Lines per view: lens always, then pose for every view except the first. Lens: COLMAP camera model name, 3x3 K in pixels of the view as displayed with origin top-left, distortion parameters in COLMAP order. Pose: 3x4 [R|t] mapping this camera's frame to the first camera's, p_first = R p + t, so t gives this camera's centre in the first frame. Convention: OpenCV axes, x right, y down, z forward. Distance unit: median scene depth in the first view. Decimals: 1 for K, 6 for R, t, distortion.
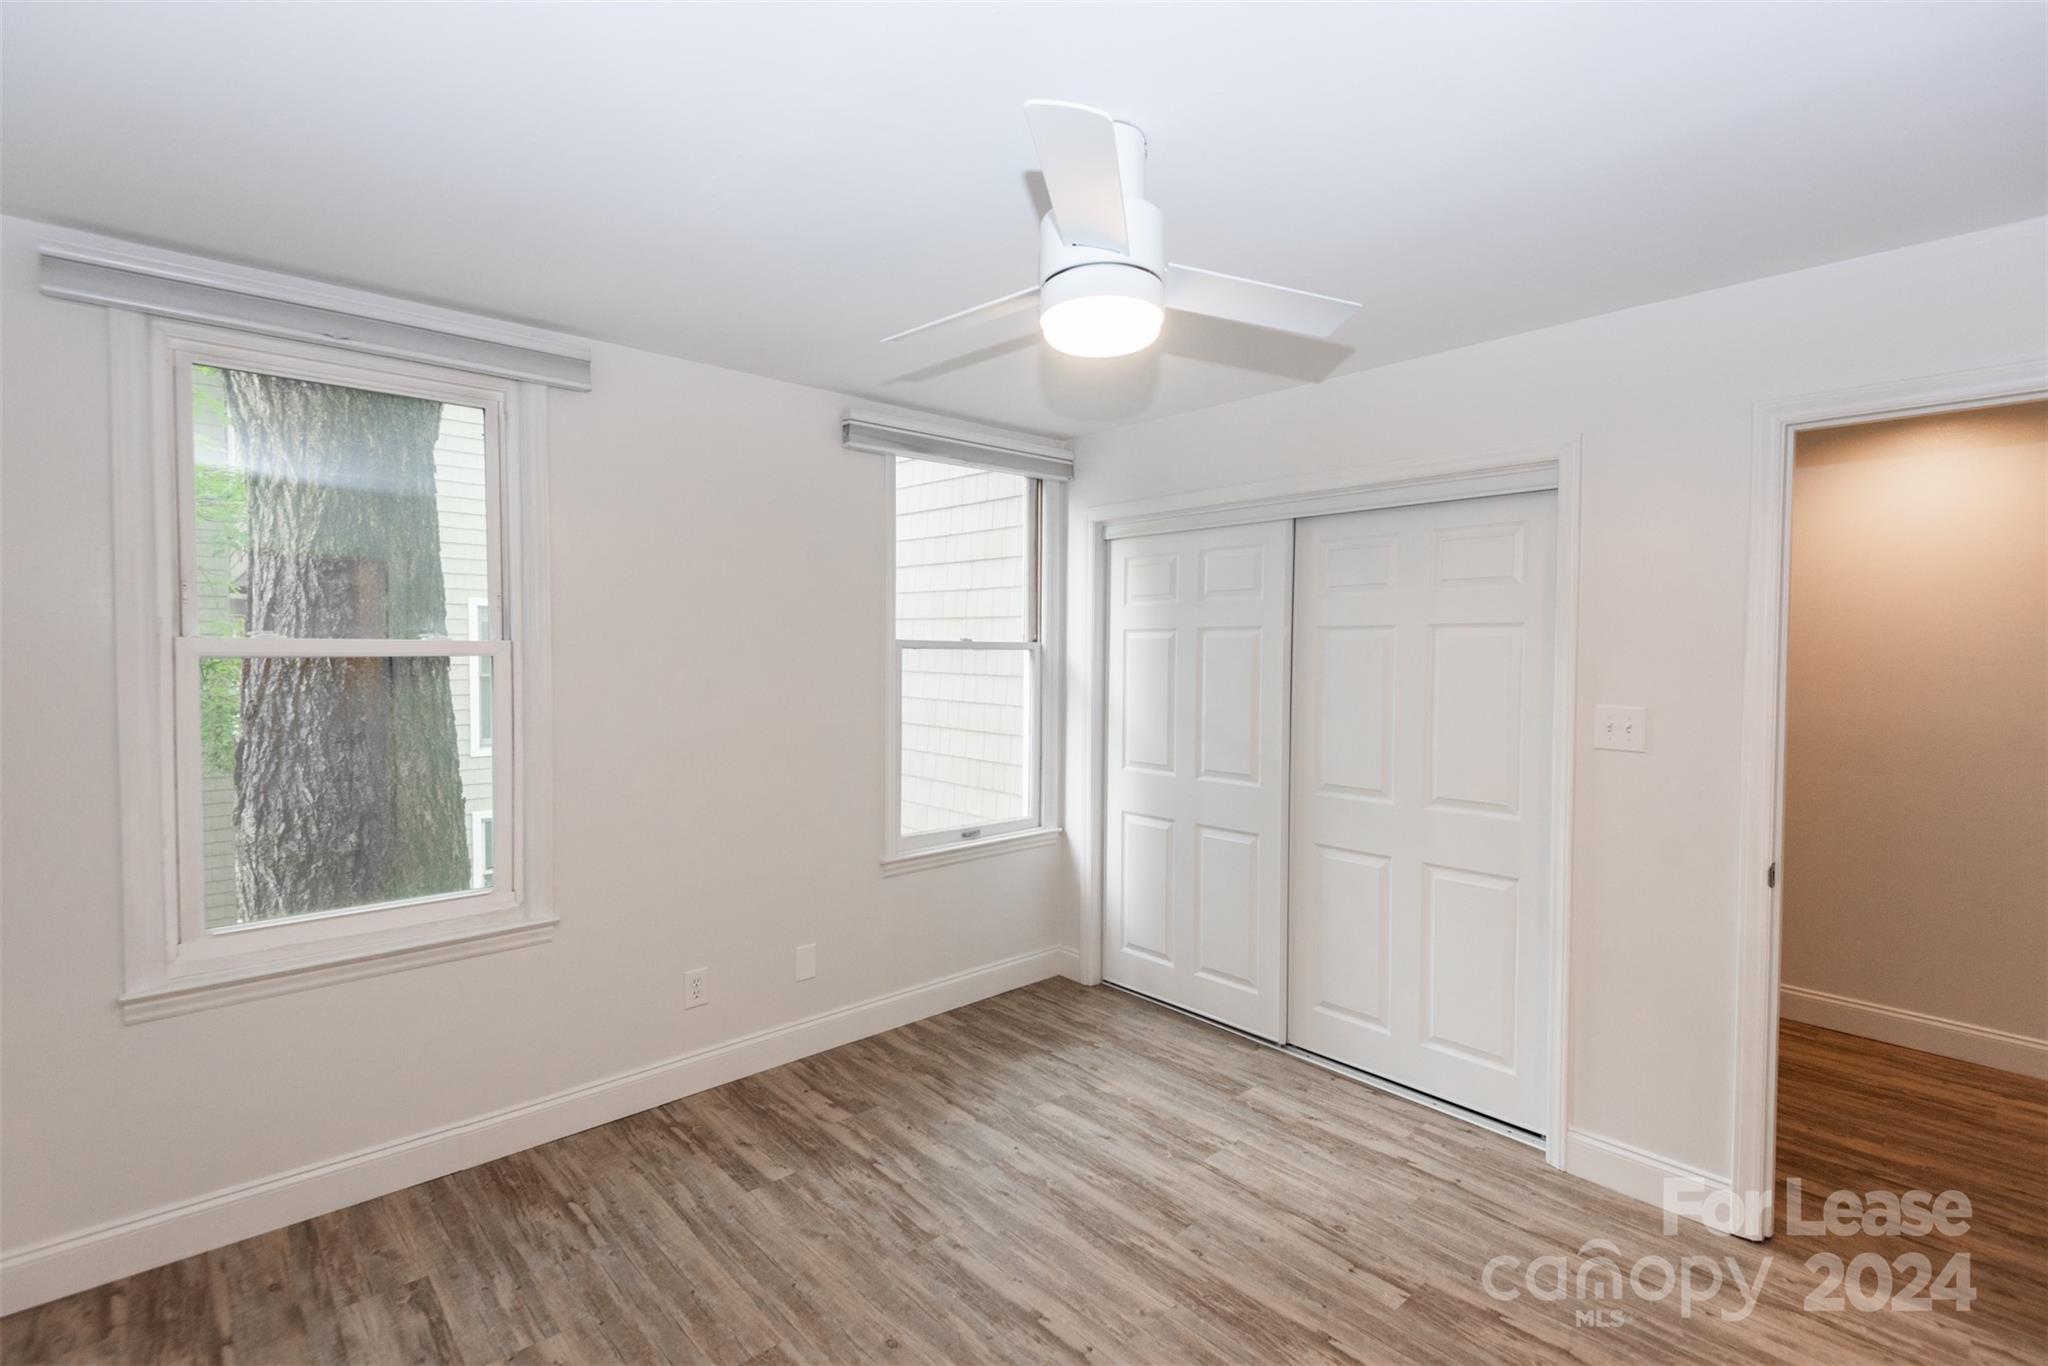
lens RADIAL K [[936.4, 0, 1028.6], [0, 936.4, 683.8], [0, 0, 1]] dist [0.027364, -0.014360]
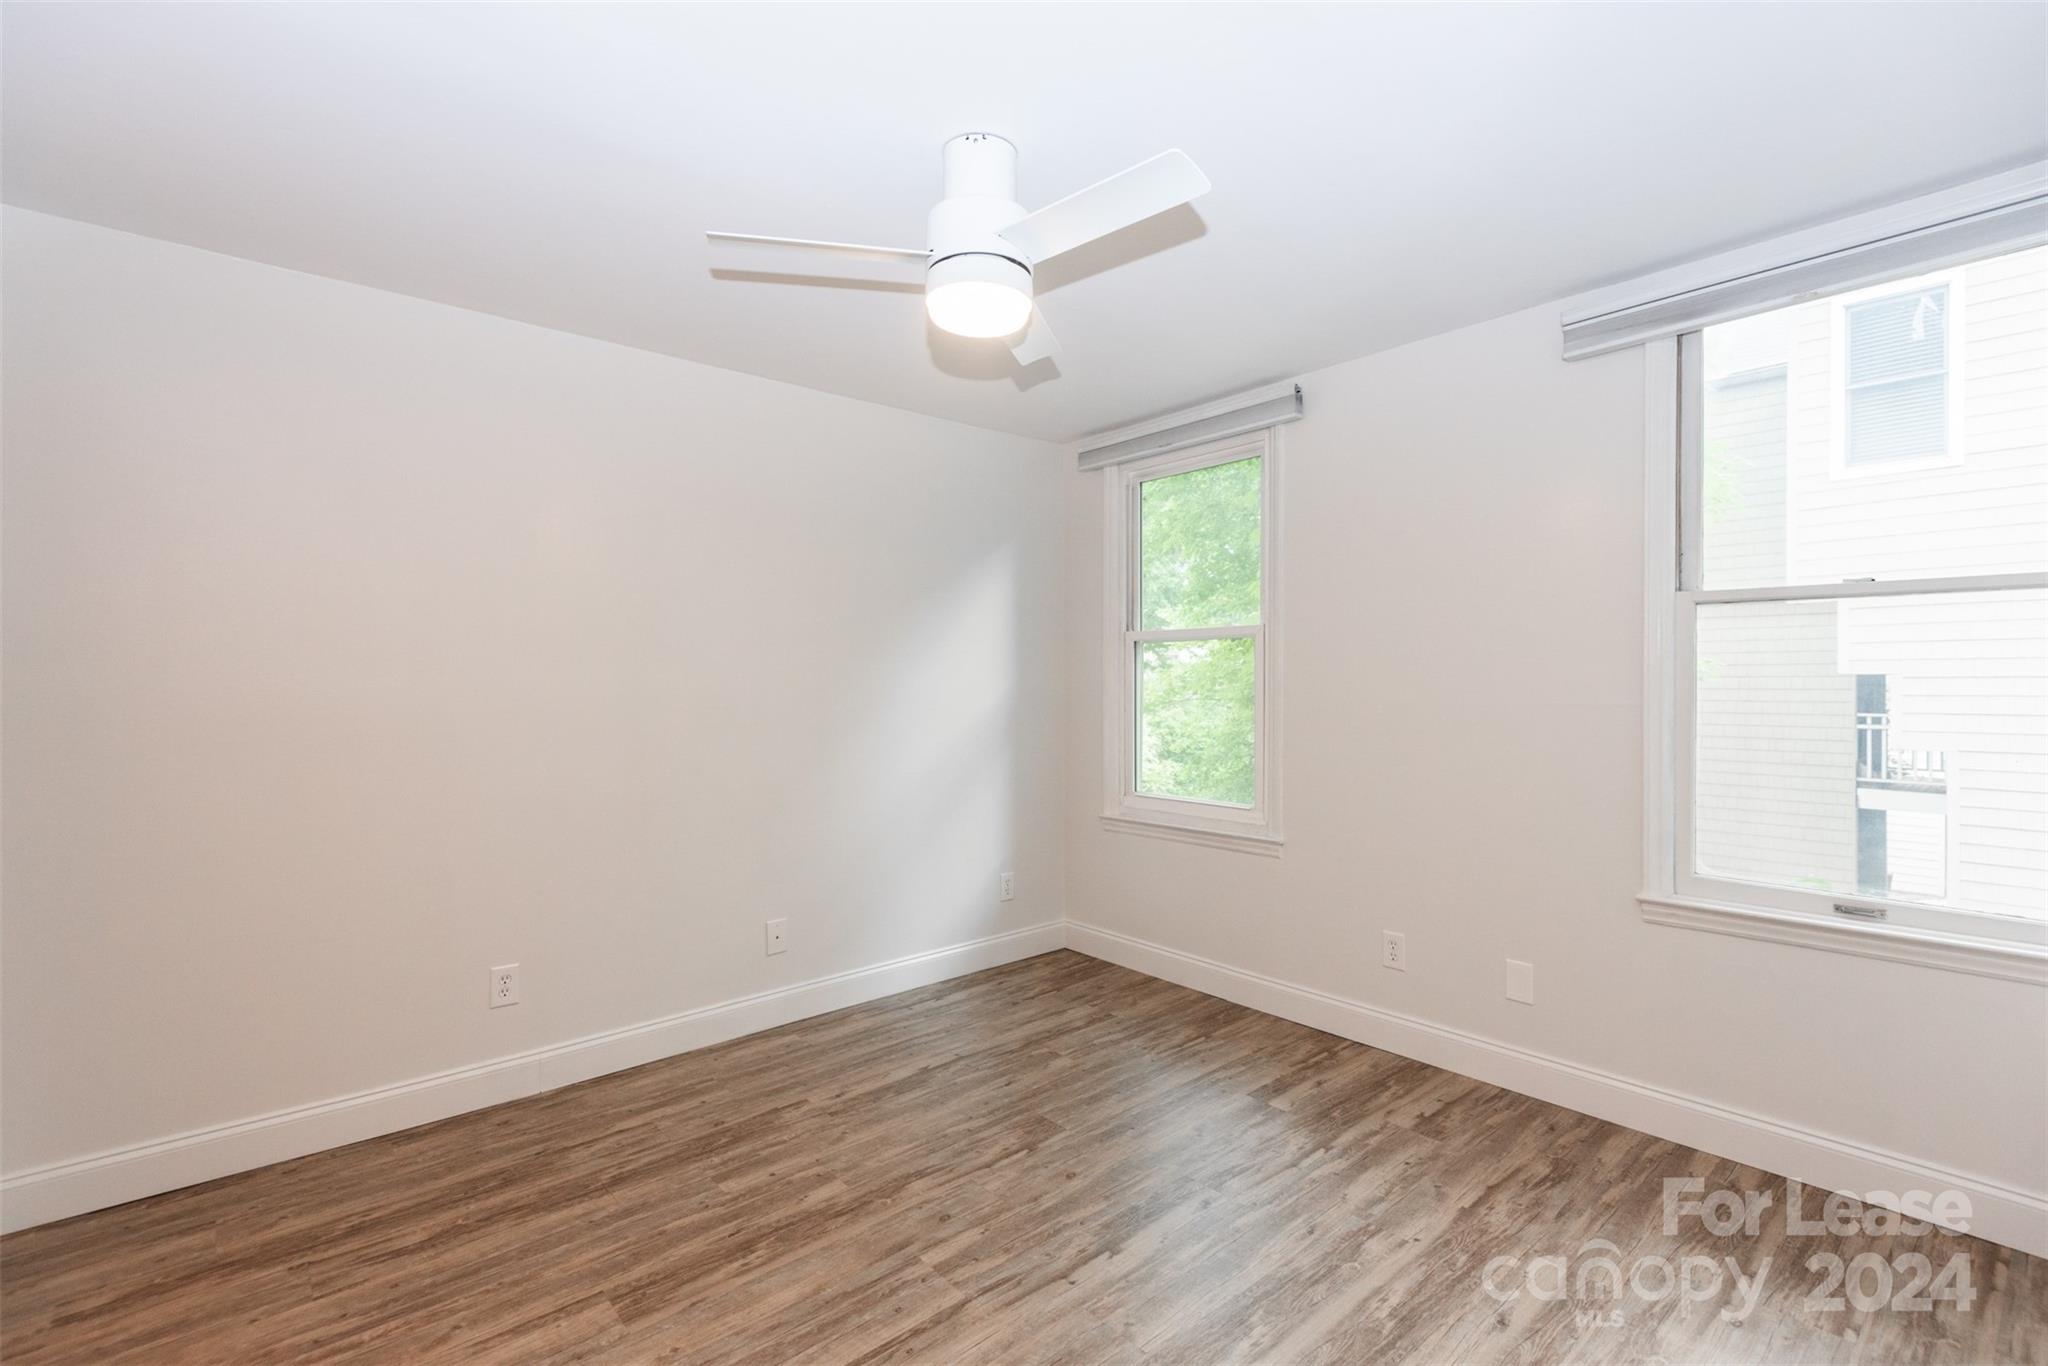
lens RADIAL K [[936.4, 0, 1028.6], [0, 936.4, 683.8], [0, 0, 1]] dist [0.027364, -0.014360]
pose [[-0.026738, 0.000058, -0.999642, 0.786944], [-0.032518, 0.999471, 0.000928, 0.048559], [0.999113, 0.032531, -0.026722, 0.704337]]
